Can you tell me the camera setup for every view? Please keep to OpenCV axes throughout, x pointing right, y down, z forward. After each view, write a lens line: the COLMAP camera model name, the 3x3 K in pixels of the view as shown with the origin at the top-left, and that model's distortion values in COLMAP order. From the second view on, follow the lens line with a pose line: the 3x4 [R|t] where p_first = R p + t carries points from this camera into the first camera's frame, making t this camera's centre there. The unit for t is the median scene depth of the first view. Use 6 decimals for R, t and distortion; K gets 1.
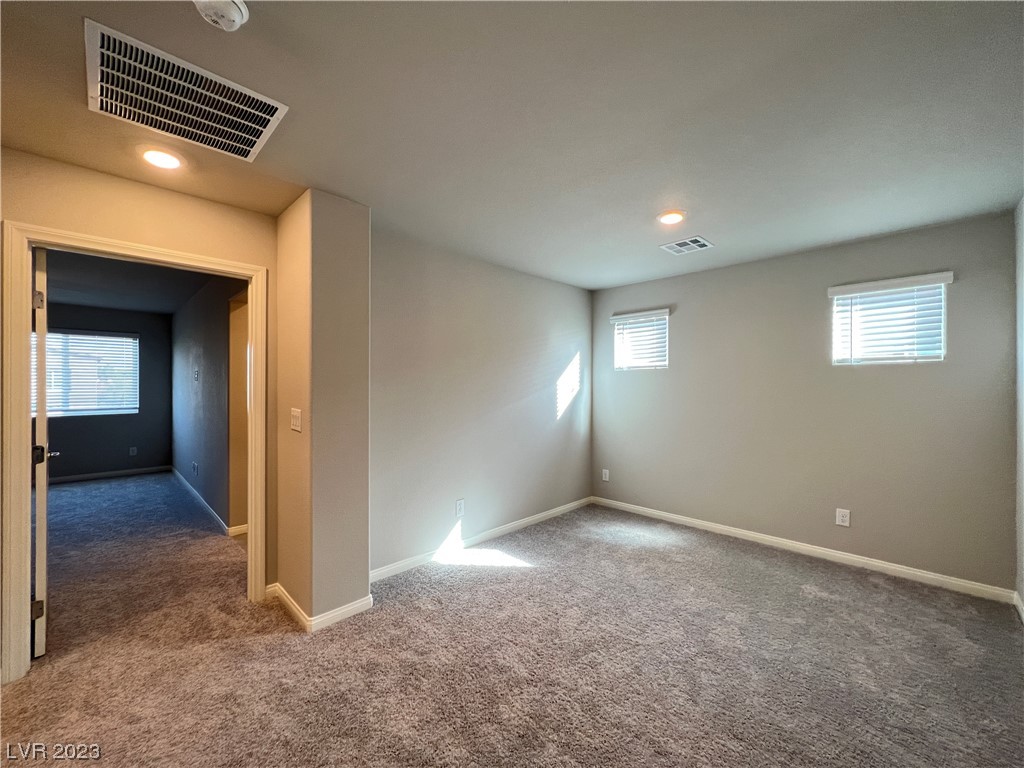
lens RADIAL K [[412.4, 0, 510.5], [0, 412.4, 385.7], [0, 0, 1]] dist [-0.000668, -0.000049]
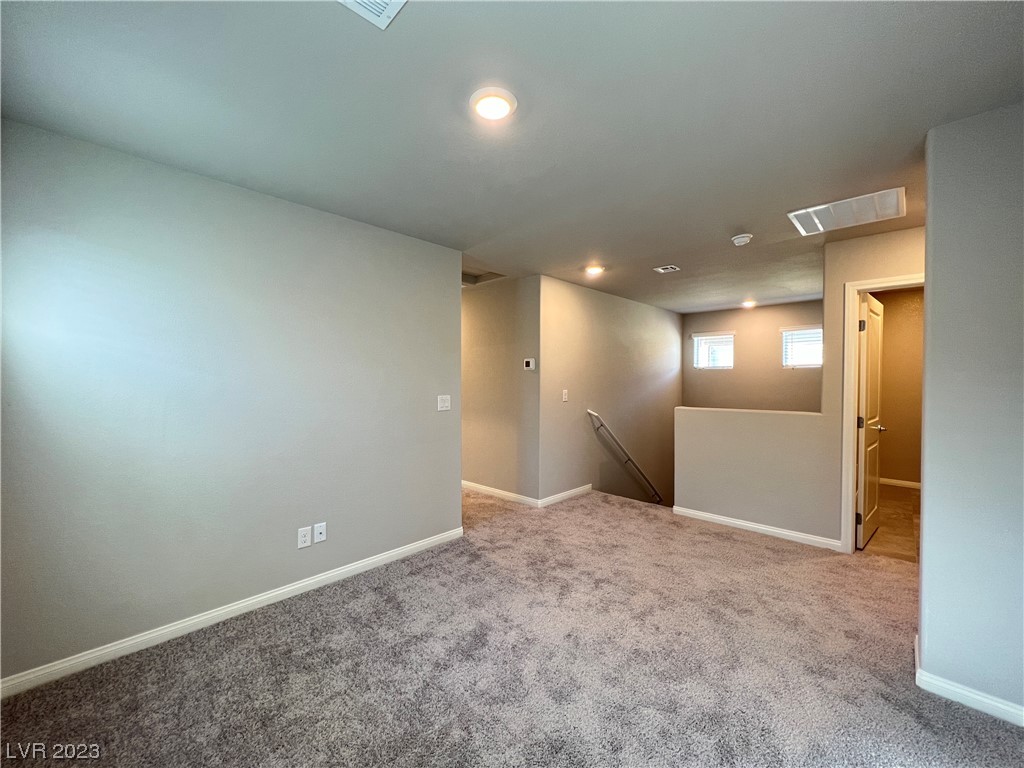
lens RADIAL K [[408.3, 0, 505.9], [0, 408.3, 385.8], [0, 0, 1]] dist [-0.000661, -0.000083]
pose [[-0.999998, -0.001010, -0.001688, 0.296318], [-0.001036, 0.999873, 0.015925, -0.003661], [0.001671, 0.015927, -0.999872, 1.302597]]
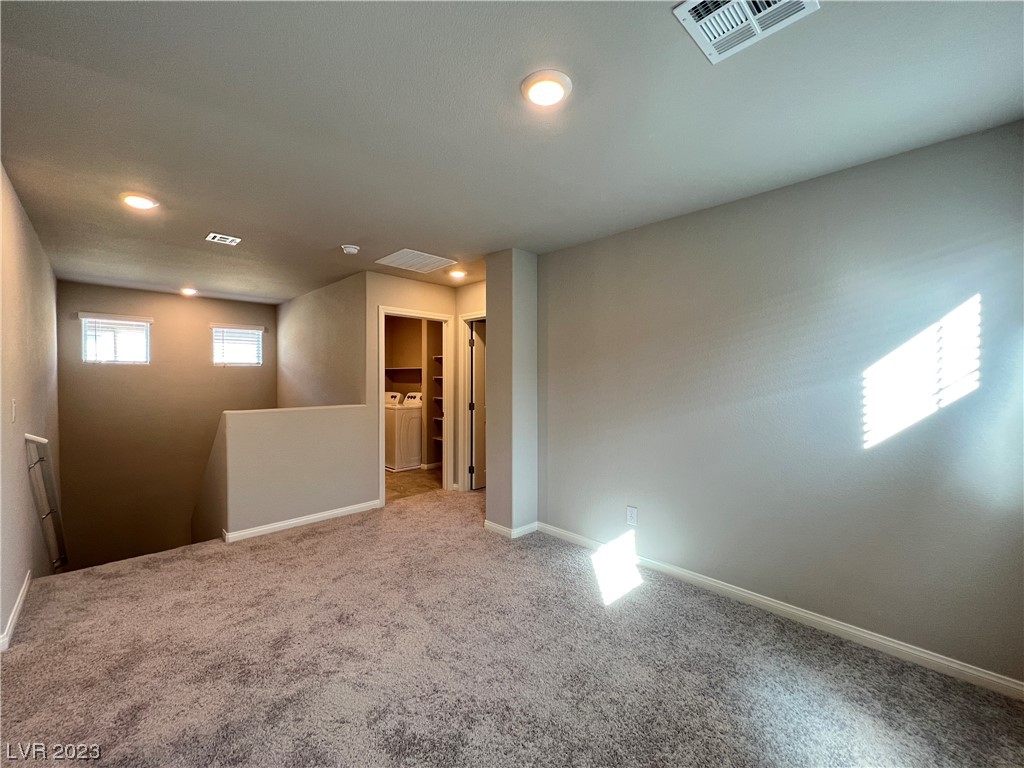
lens RADIAL K [[412.4, 0, 510.5], [0, 412.4, 385.7], [0, 0, 1]] dist [-0.000668, -0.000049]
pose [[-0.016806, 0.016991, -0.999714, 0.790349], [-0.000231, 0.999856, 0.016997, -0.001167], [0.999859, 0.000517, -0.016800, 0.772542]]
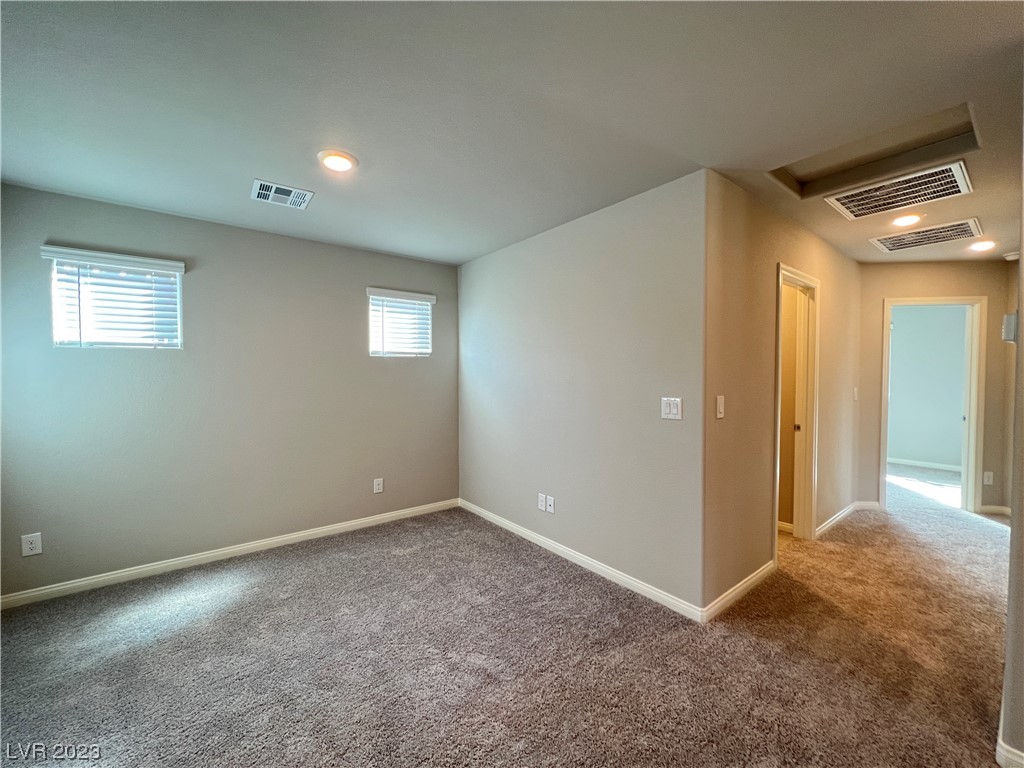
lens RADIAL K [[412.4, 0, 510.5], [0, 412.4, 385.7], [0, 0, 1]] dist [-0.000668, -0.000049]
pose [[0.116870, -0.033590, 0.992579, -0.298917], [-0.001763, 0.999419, 0.034030, -0.007257], [-0.993146, -0.005727, 0.116742, 0.462545]]
